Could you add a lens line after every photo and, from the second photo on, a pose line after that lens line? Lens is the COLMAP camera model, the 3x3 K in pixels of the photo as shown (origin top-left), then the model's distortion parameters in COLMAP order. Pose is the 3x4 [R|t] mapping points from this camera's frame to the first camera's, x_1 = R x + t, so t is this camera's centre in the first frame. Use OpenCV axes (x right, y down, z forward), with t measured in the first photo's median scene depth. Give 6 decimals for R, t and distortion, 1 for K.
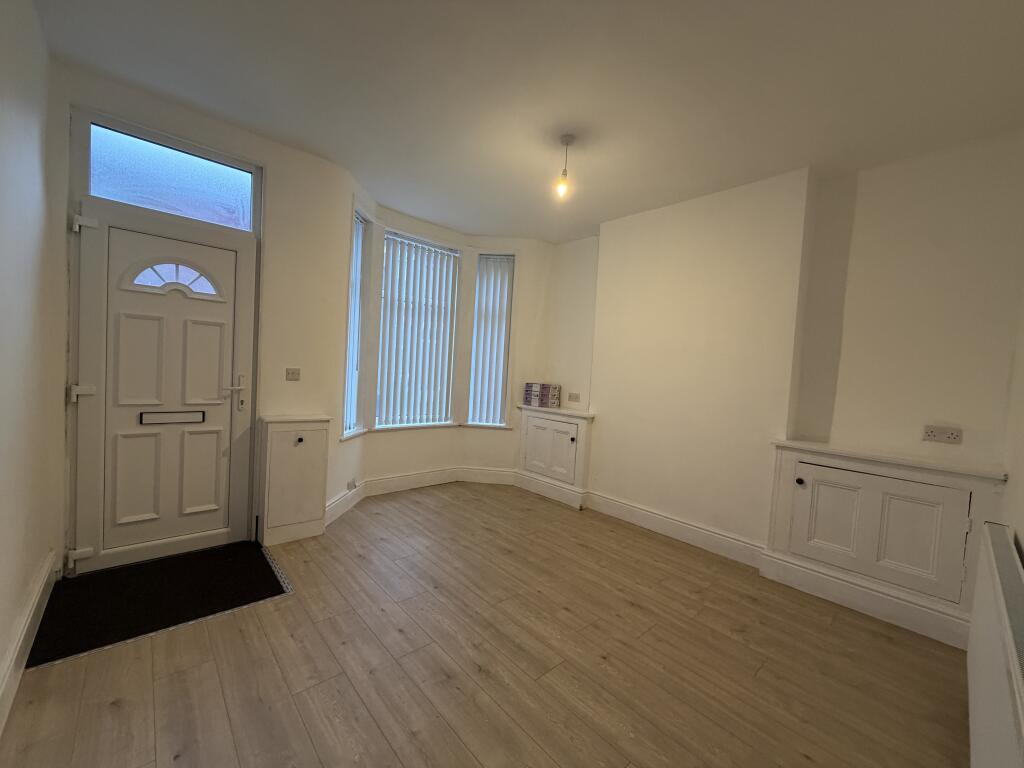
lens RADIAL K [[407.6, 0, 508.6], [0, 407.6, 384.7], [0, 0, 1]] dist [0.000055, -0.000158]
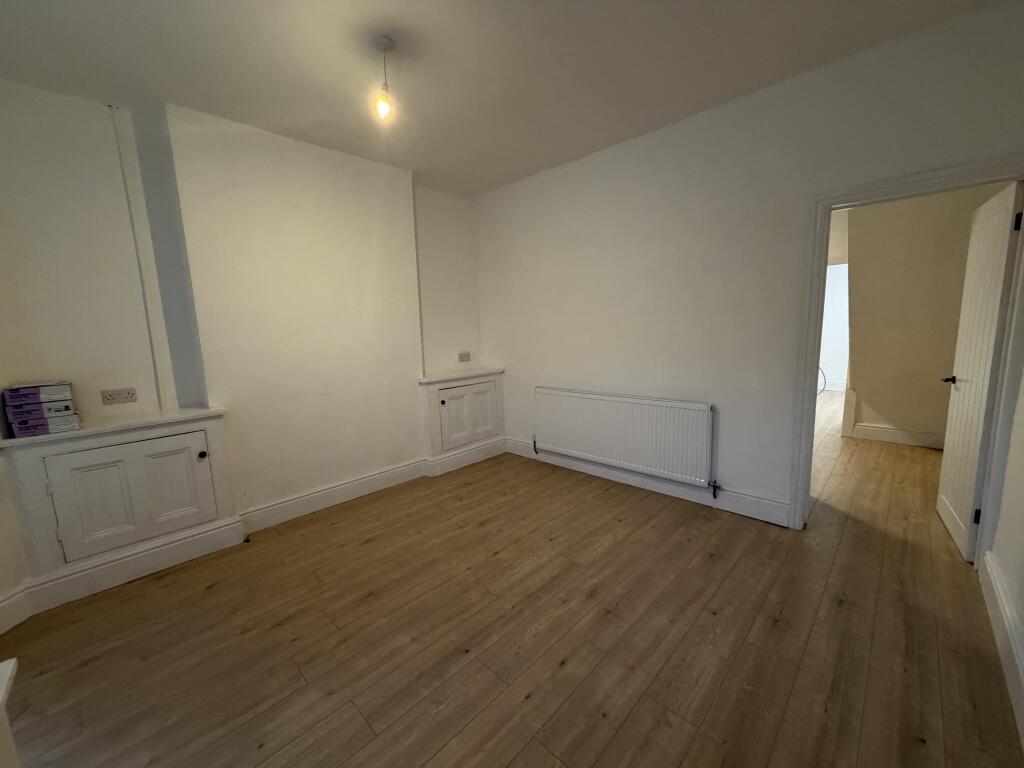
lens RADIAL K [[407.6, 0, 508.6], [0, 407.6, 384.7], [0, 0, 1]] dist [0.000055, -0.000158]
pose [[-0.064977, -0.196007, 0.978447, -0.735119], [0.068018, 0.977369, 0.200308, -0.105238], [-0.995566, 0.079568, -0.050175, 0.837874]]
